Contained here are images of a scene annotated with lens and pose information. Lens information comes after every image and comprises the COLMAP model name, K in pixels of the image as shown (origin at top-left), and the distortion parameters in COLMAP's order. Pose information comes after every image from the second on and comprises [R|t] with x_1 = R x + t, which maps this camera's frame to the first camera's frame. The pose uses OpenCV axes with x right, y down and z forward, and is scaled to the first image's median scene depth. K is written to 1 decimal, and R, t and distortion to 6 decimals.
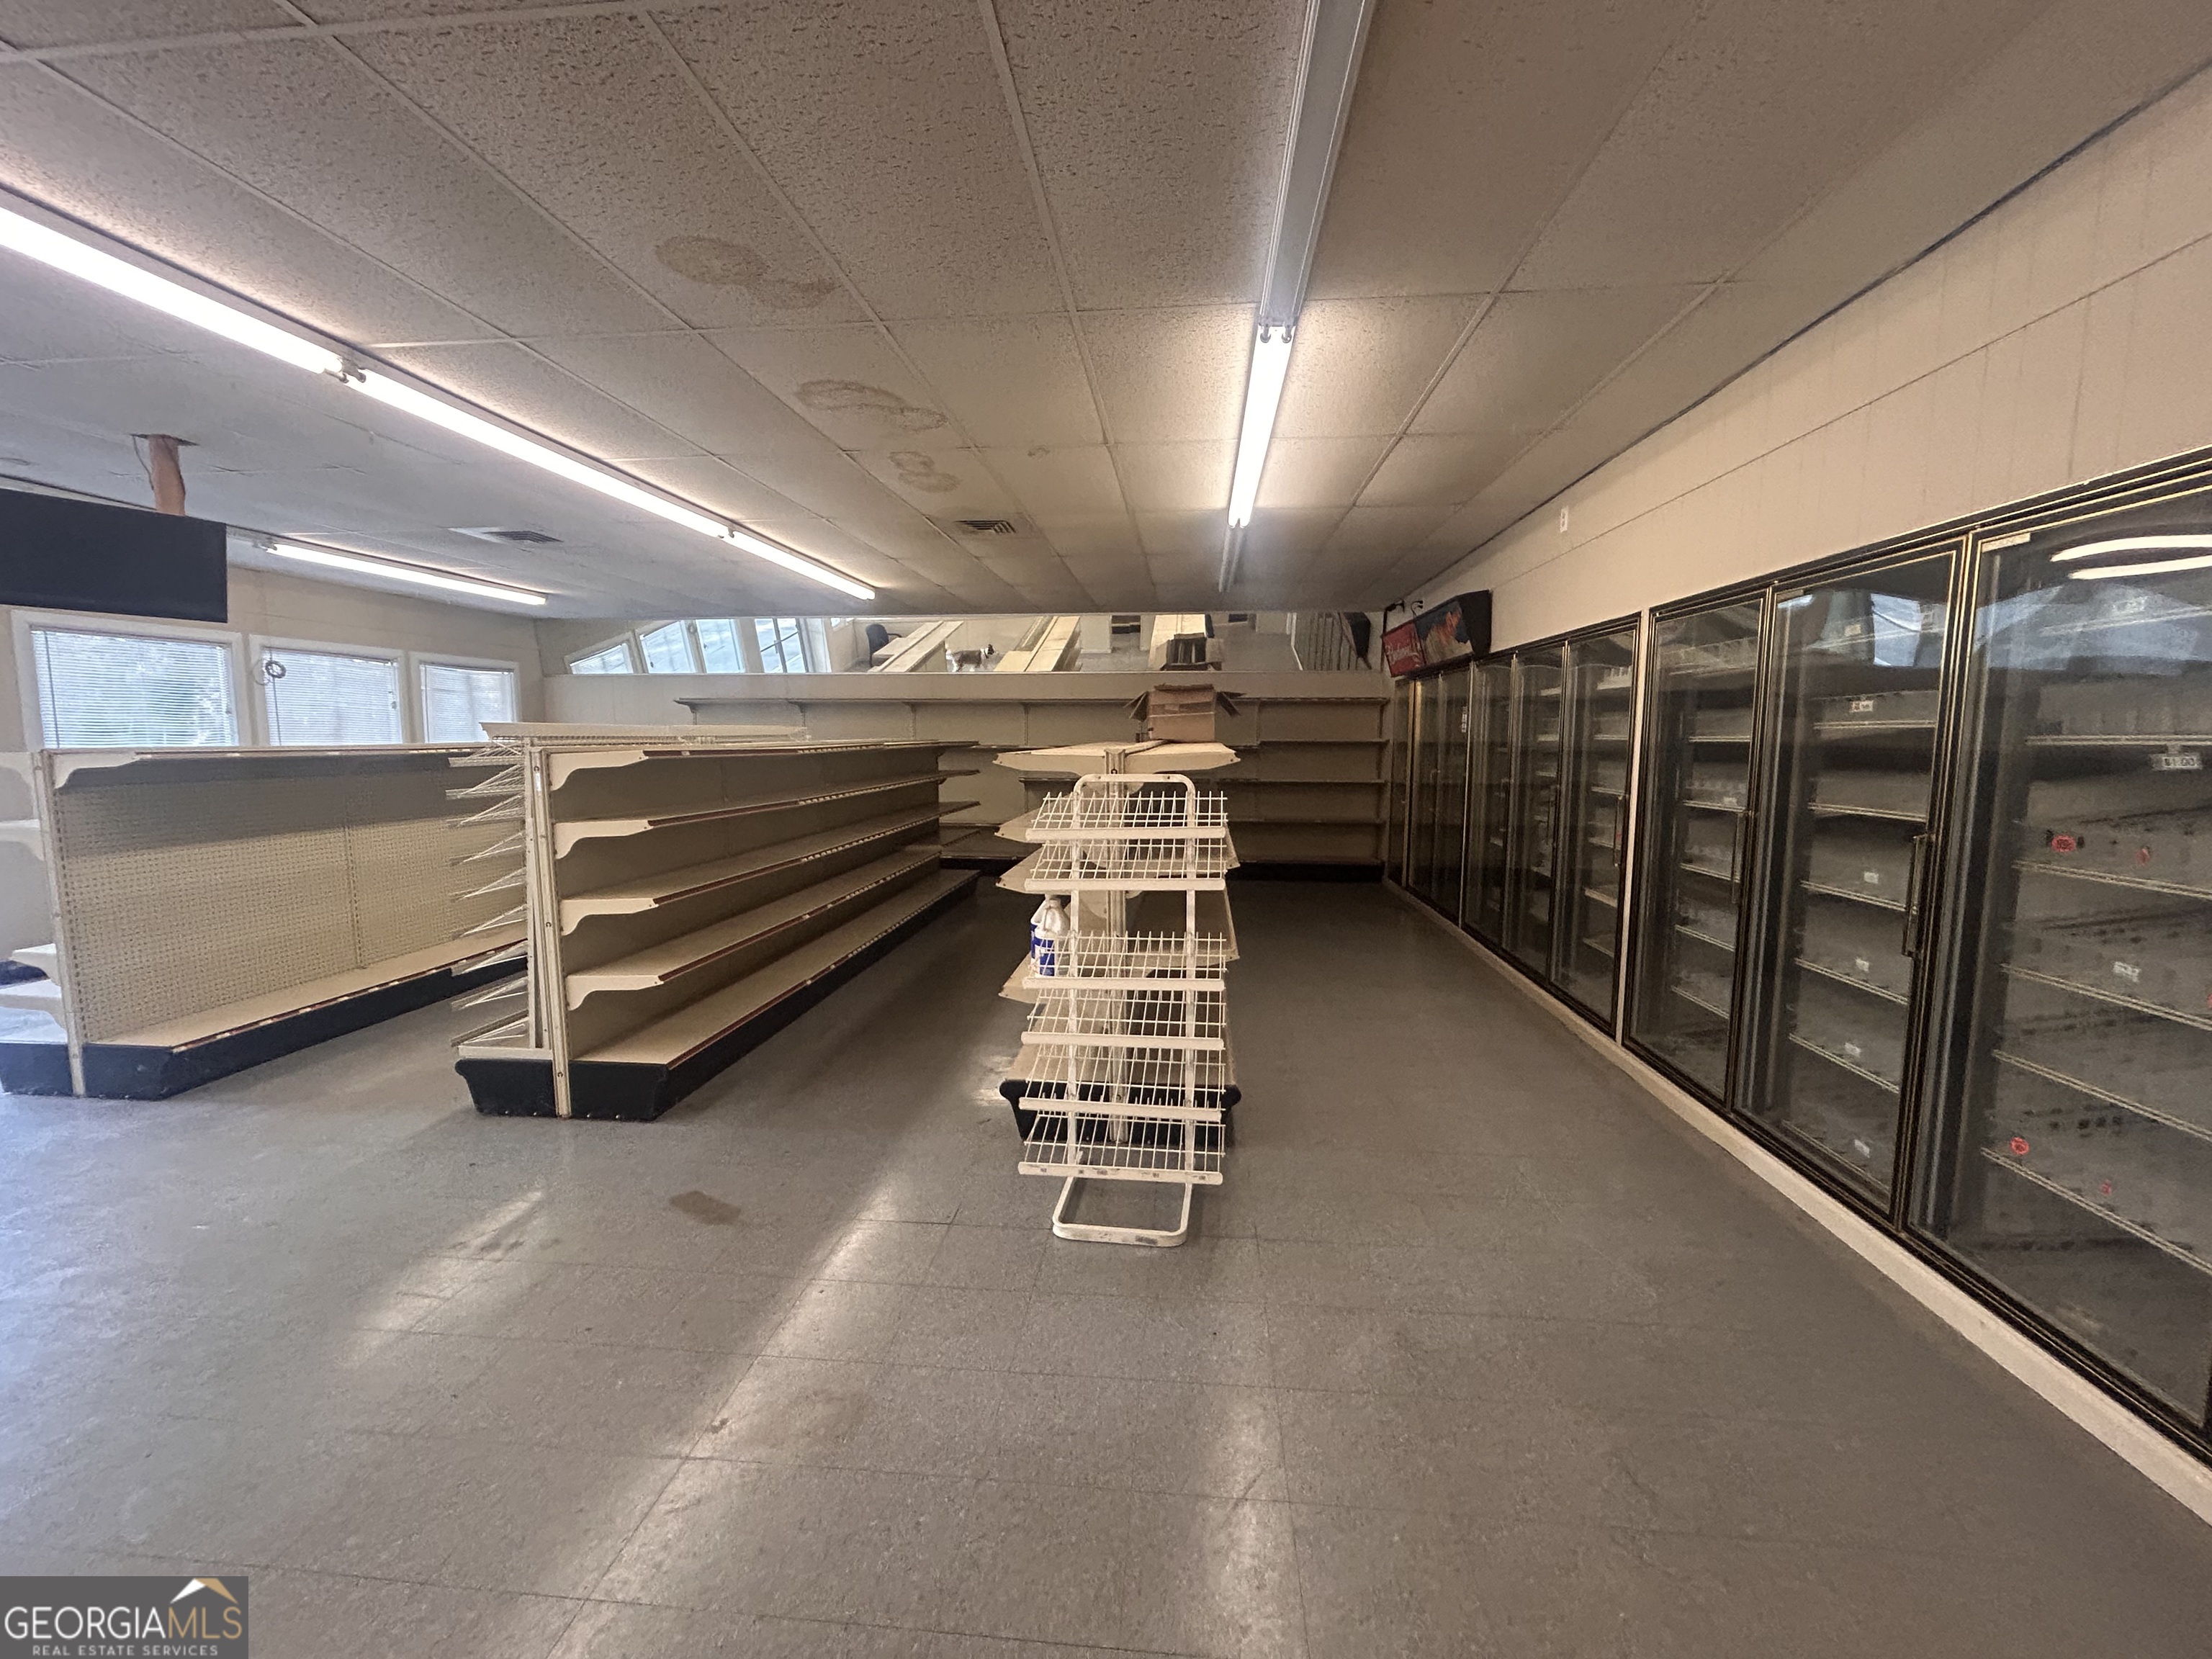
lens RADIAL K [[890.6, 0, 1108.9], [0, 890.6, 828.6], [0, 0, 1]] dist [-0.003352, -0.000459]
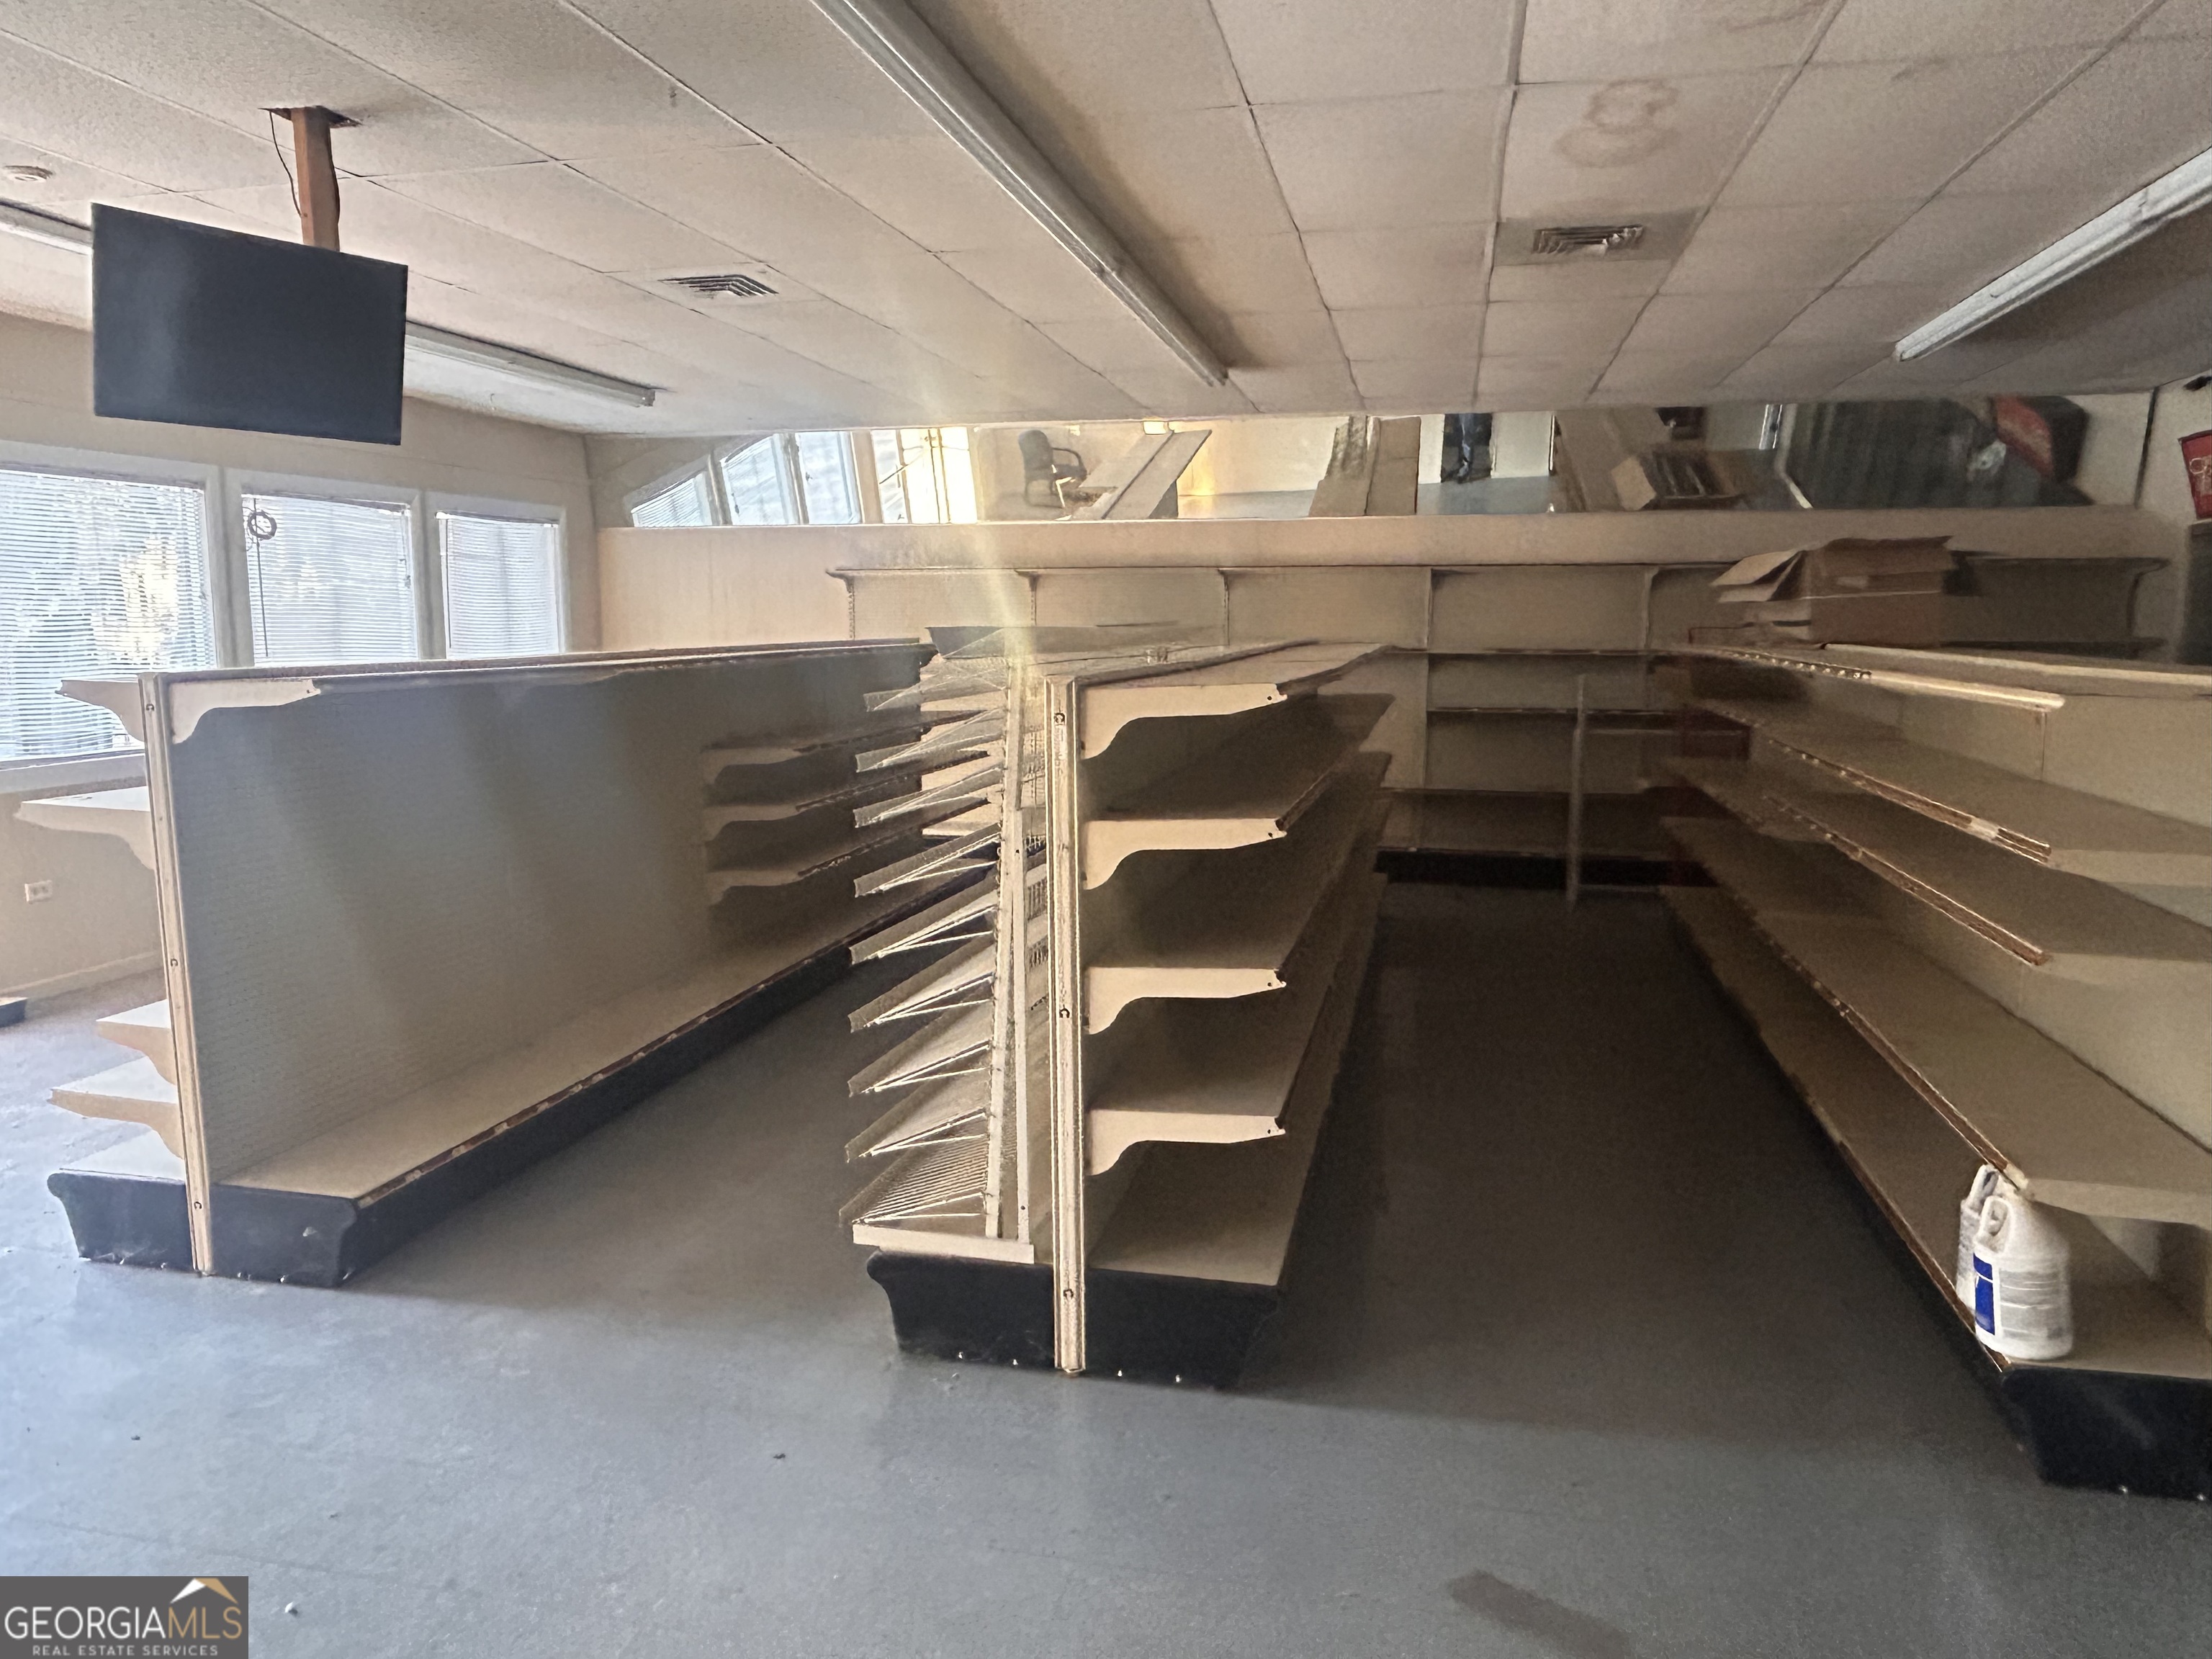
lens RADIAL K [[1490.0, 0, 1106.8], [0, 1490.0, 833.2], [0, 0, 1]] dist [-0.004890, 0.000092]
pose [[0.991090, 0.017601, -0.132028, -0.438556], [-0.012675, 0.999195, 0.038061, -0.028989], [0.132591, -0.036049, 0.990515, 0.120375]]
